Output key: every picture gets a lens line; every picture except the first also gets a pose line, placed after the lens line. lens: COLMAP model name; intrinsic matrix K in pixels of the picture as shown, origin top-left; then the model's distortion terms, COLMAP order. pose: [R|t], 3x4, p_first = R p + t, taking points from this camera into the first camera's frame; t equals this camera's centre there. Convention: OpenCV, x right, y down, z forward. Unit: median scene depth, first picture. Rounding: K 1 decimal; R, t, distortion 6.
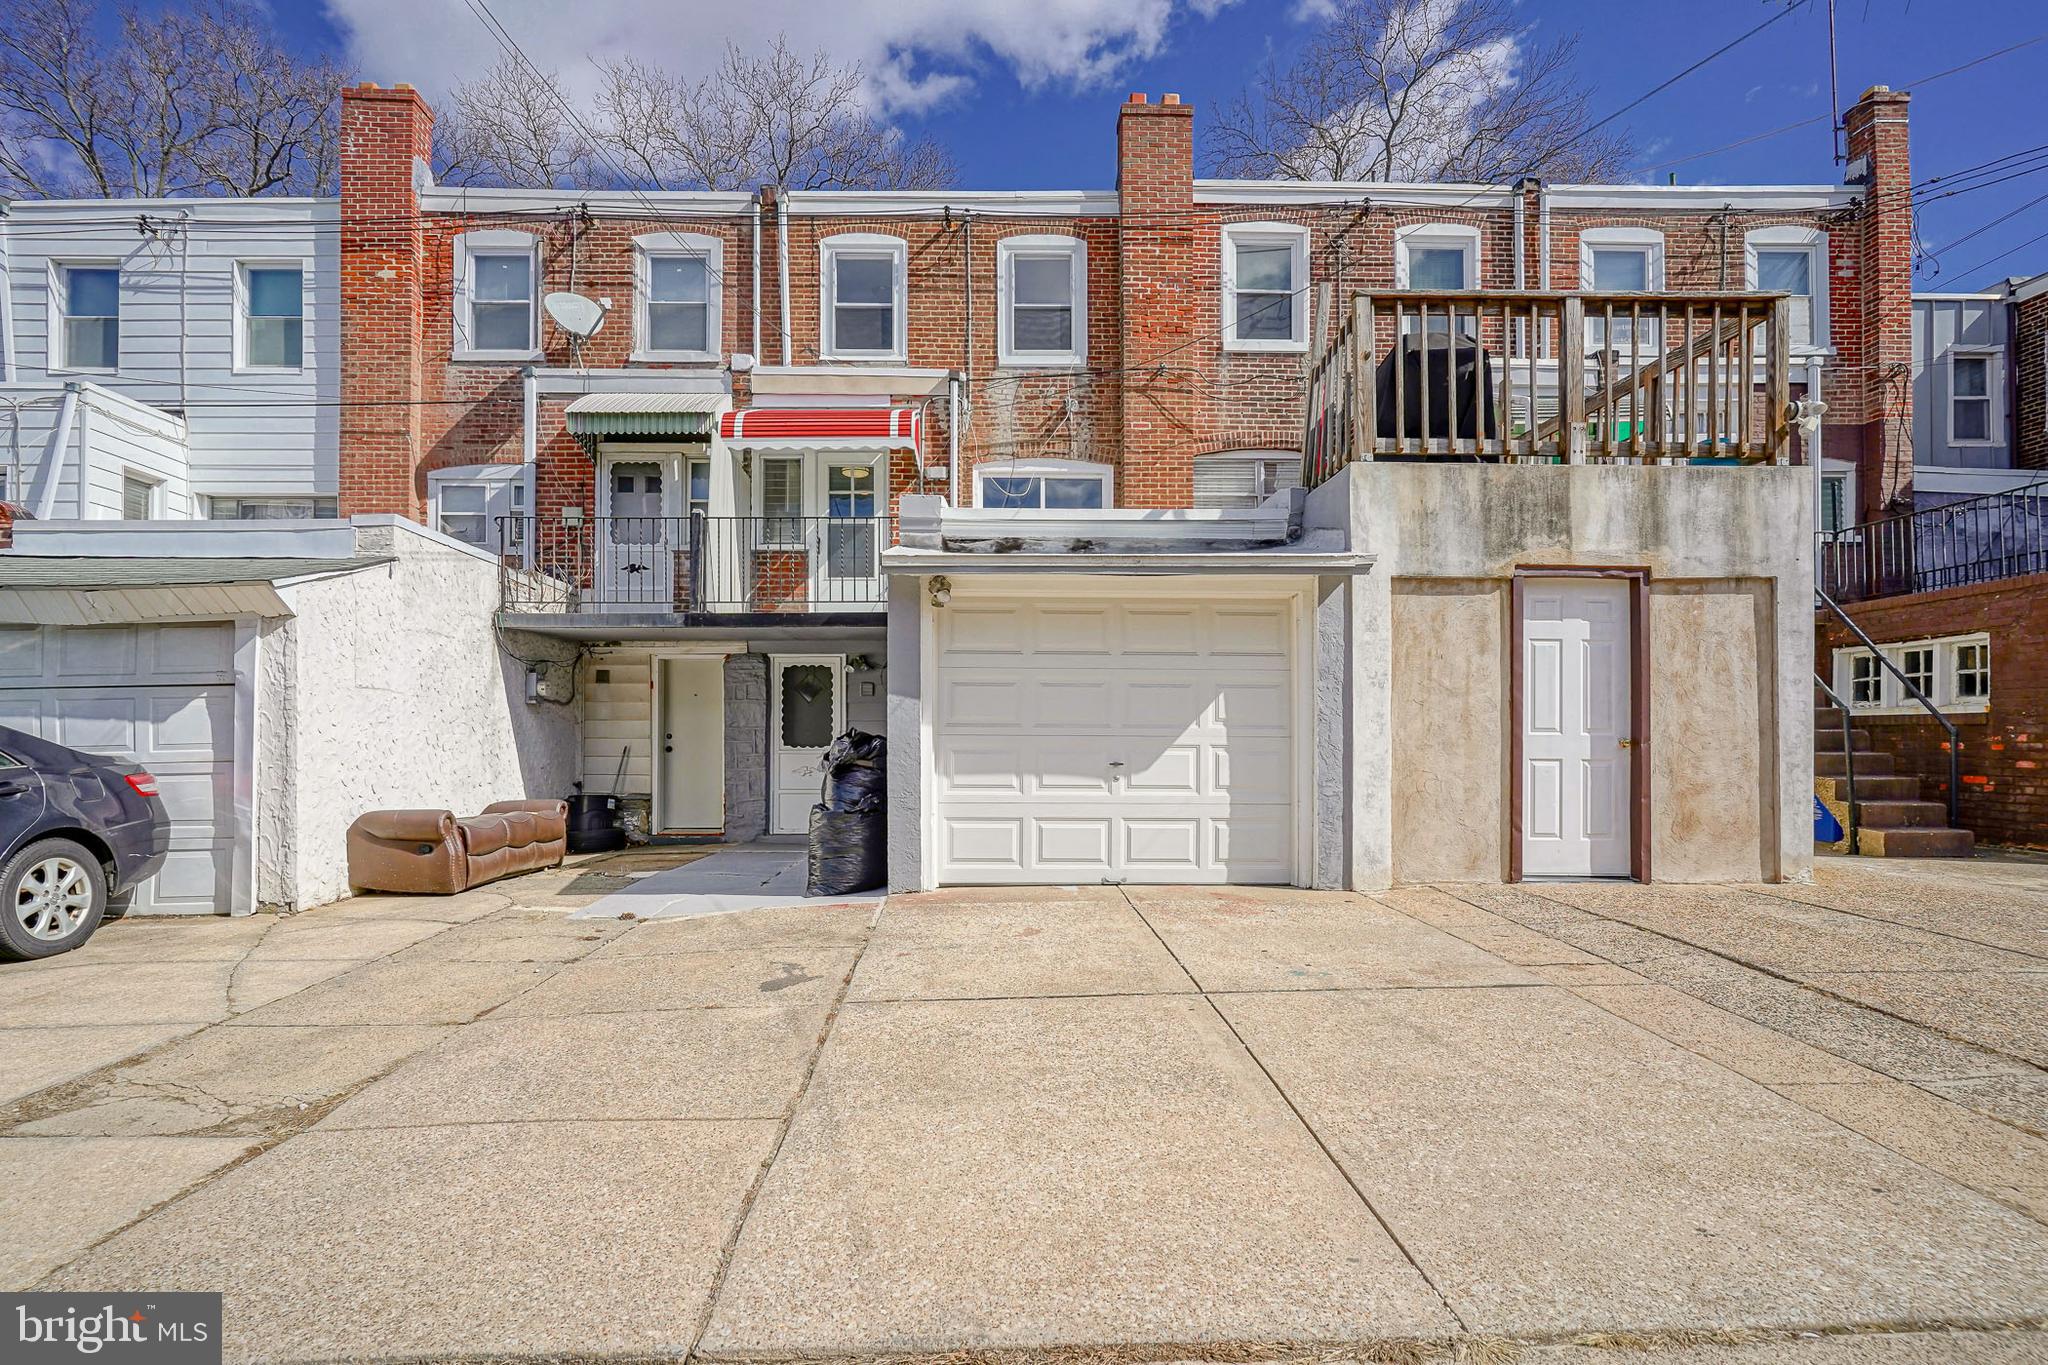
lens RADIAL K [[1012.2, 0, 1027.9], [0, 1012.2, 695.7], [0, 0, 1]] dist [-0.007420, 0.003632]
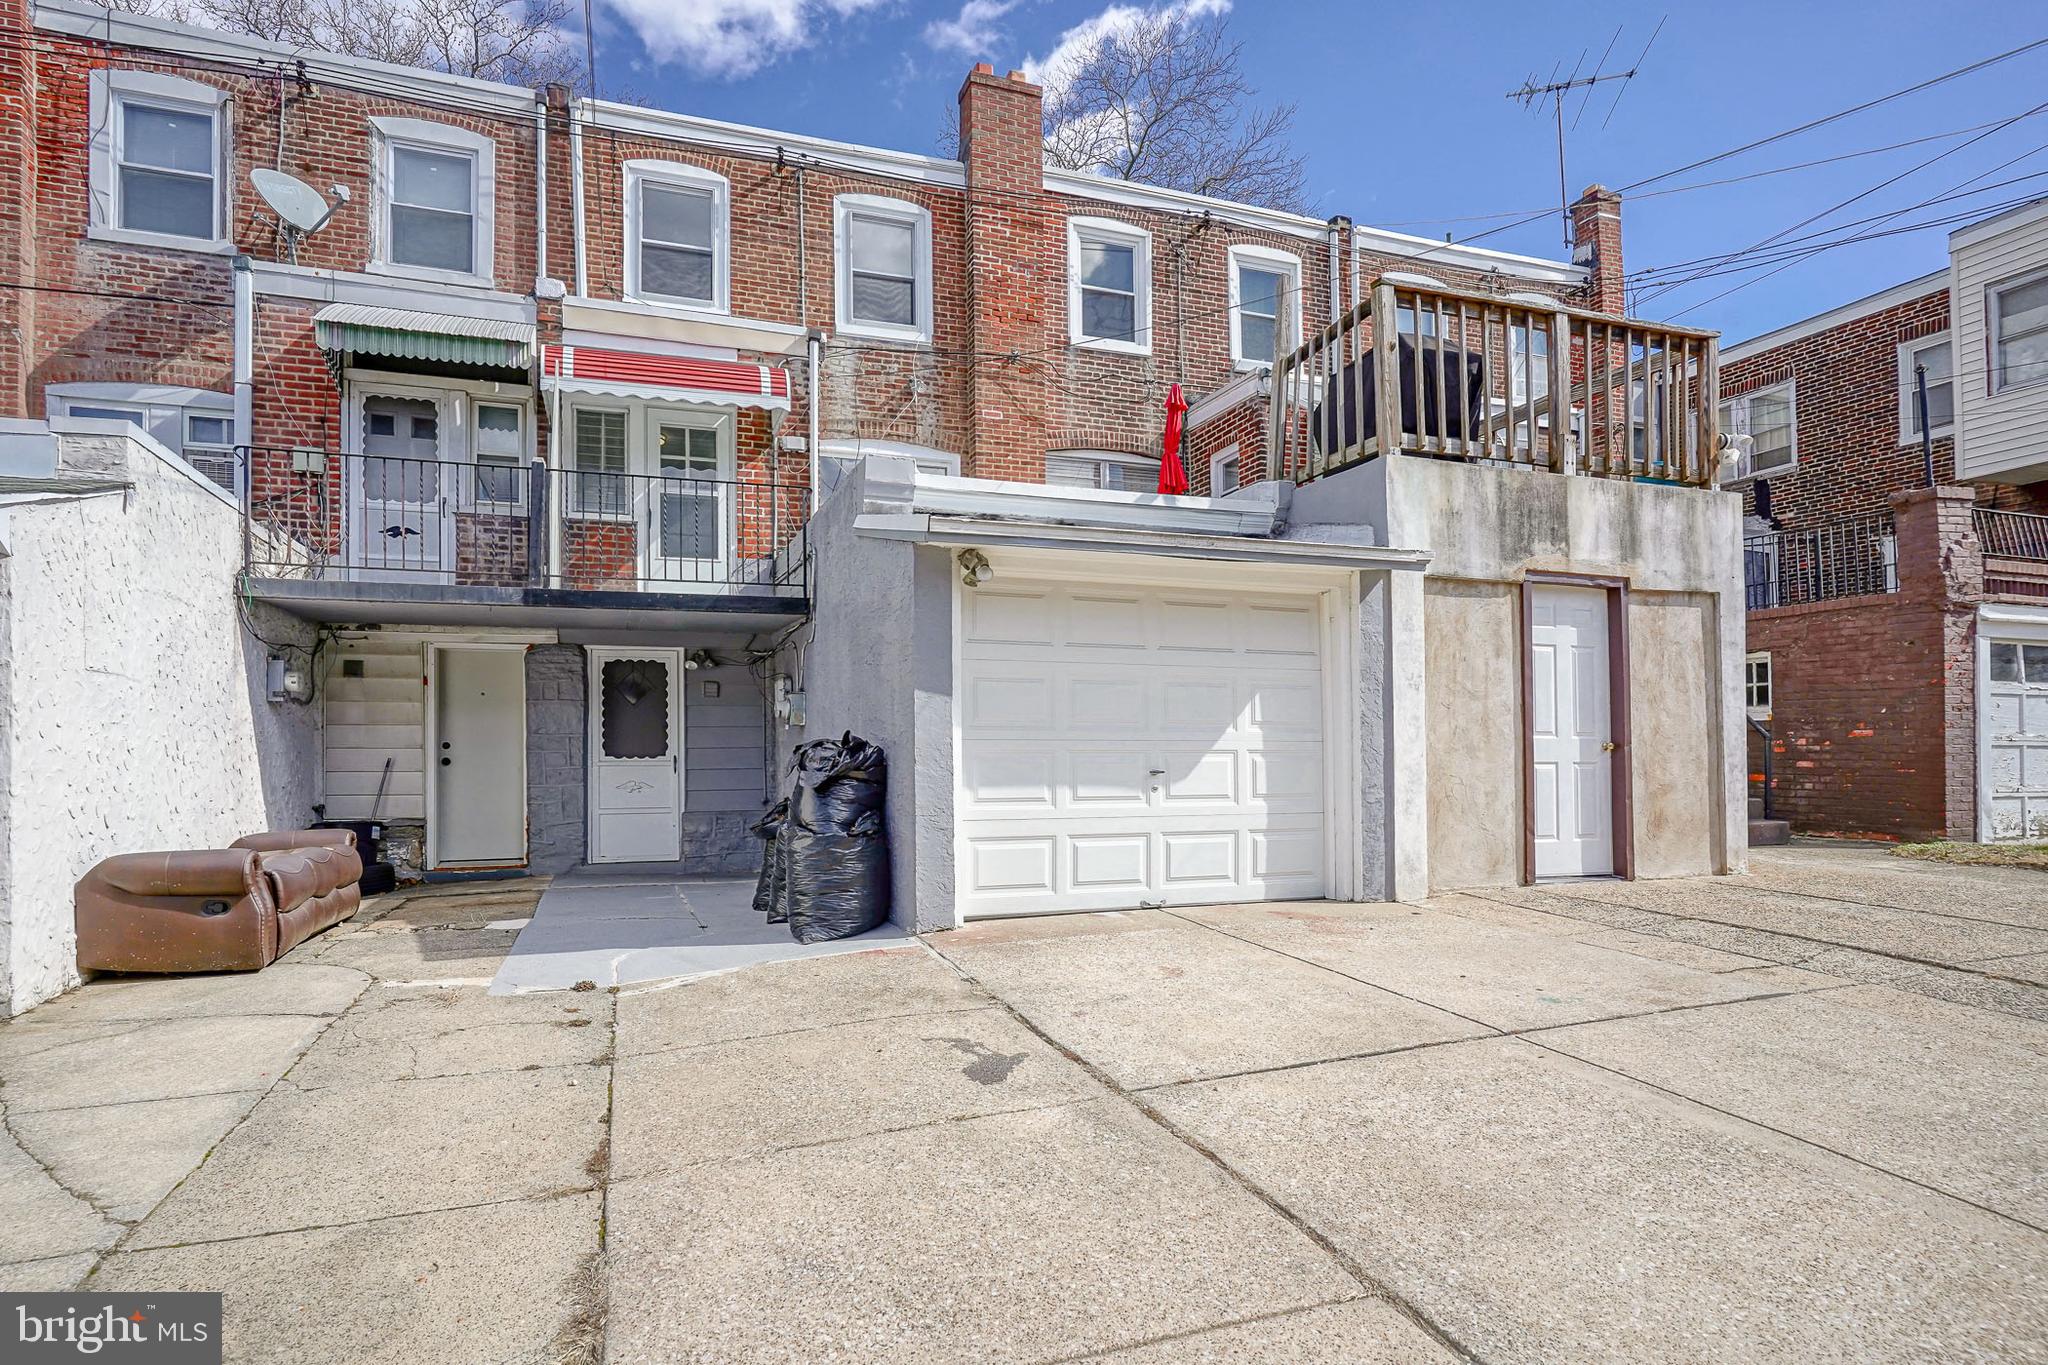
lens RADIAL K [[1012.2, 0, 1016.8], [0, 1012.2, 704.9], [0, 0, 1]] dist [-0.007420, 0.003632]
pose [[0.952599, 0.008811, 0.304102, -0.258573], [-0.008313, 0.999961, -0.002931, 0.010512], [-0.304116, 0.000265, 0.952635, 0.163113]]
